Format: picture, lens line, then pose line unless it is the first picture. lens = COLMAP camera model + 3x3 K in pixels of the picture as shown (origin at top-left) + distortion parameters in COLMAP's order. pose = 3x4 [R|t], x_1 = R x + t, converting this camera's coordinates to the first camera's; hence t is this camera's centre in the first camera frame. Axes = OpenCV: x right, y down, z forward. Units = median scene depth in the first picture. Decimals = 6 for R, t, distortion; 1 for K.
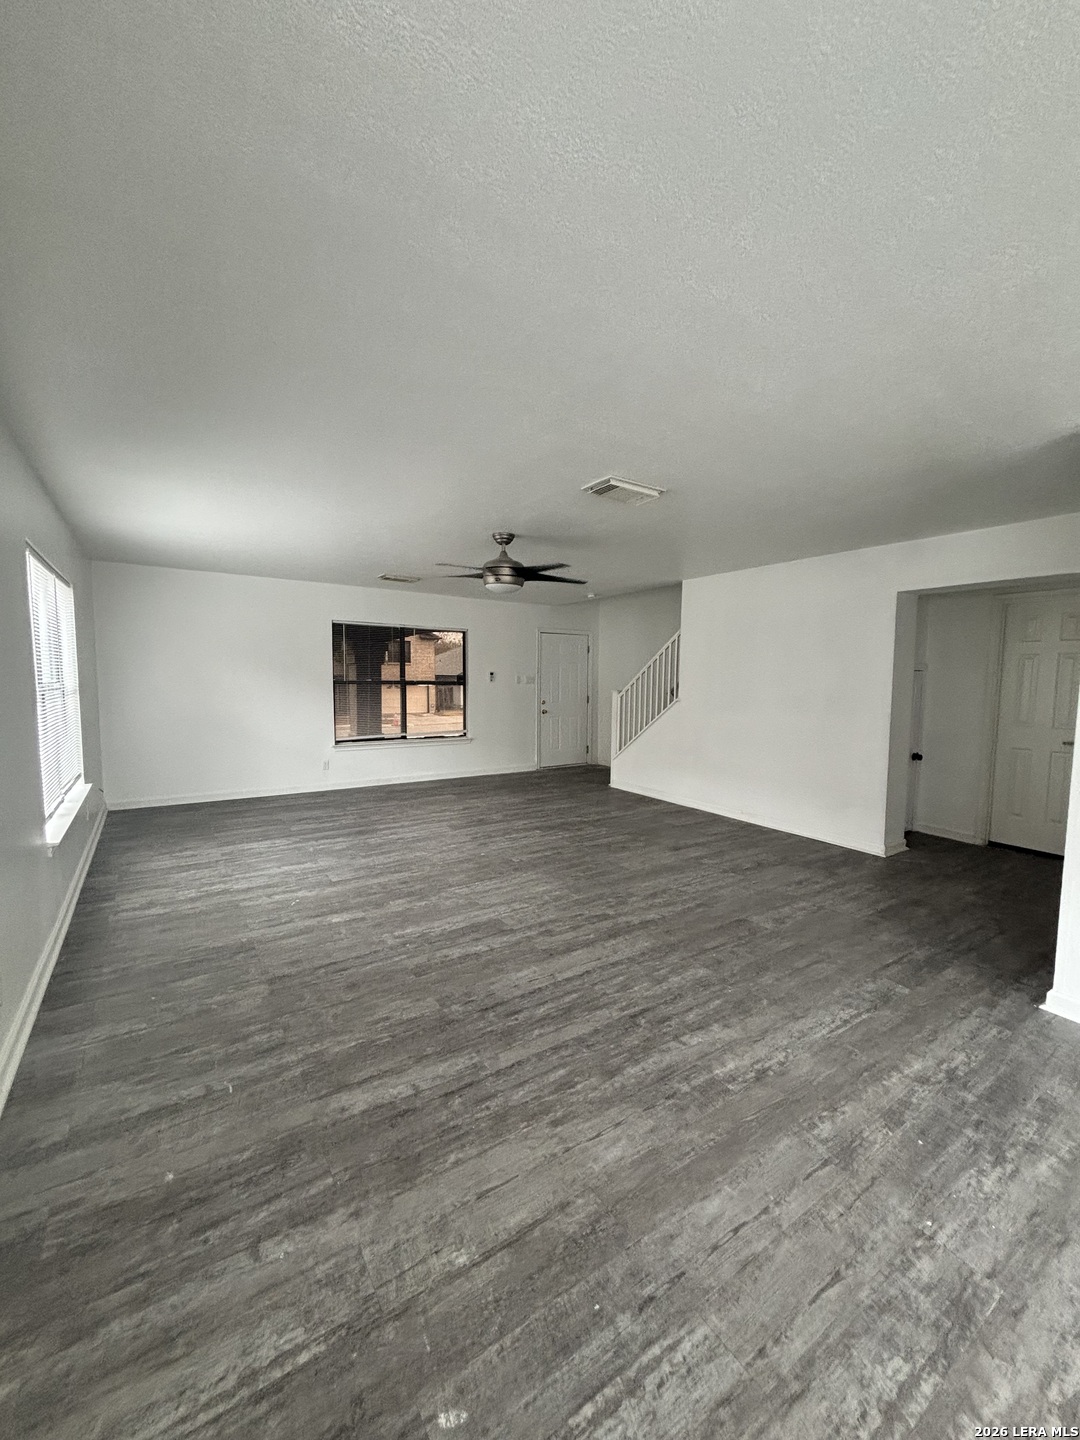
lens RADIAL K [[570.9, 0, 534.6], [0, 570.9, 726.4], [0, 0, 1]] dist [-0.006319, 0.001387]
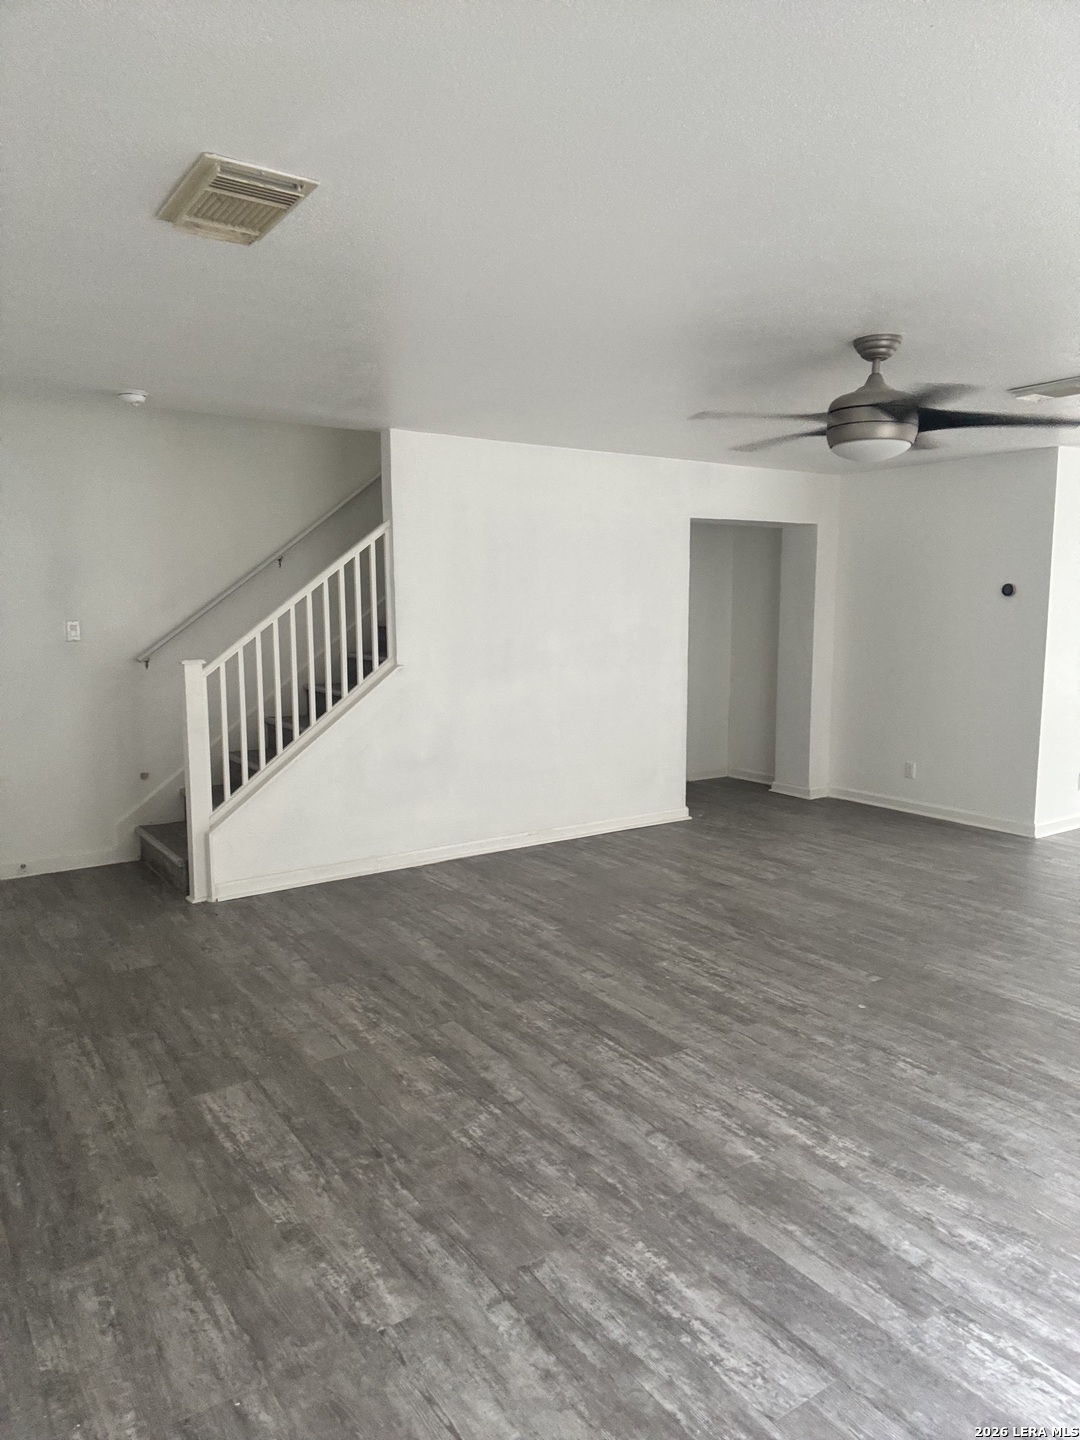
lens RADIAL K [[987.6, 0, 532.2], [0, 987.6, 713.5], [0, 0, 1]] dist [0.082849, -0.097098]
pose [[-0.022728, -0.133456, 0.990794, -0.816929], [0.086941, 0.987032, 0.134944, -0.147816], [-0.995954, 0.089207, -0.010830, 1.153253]]
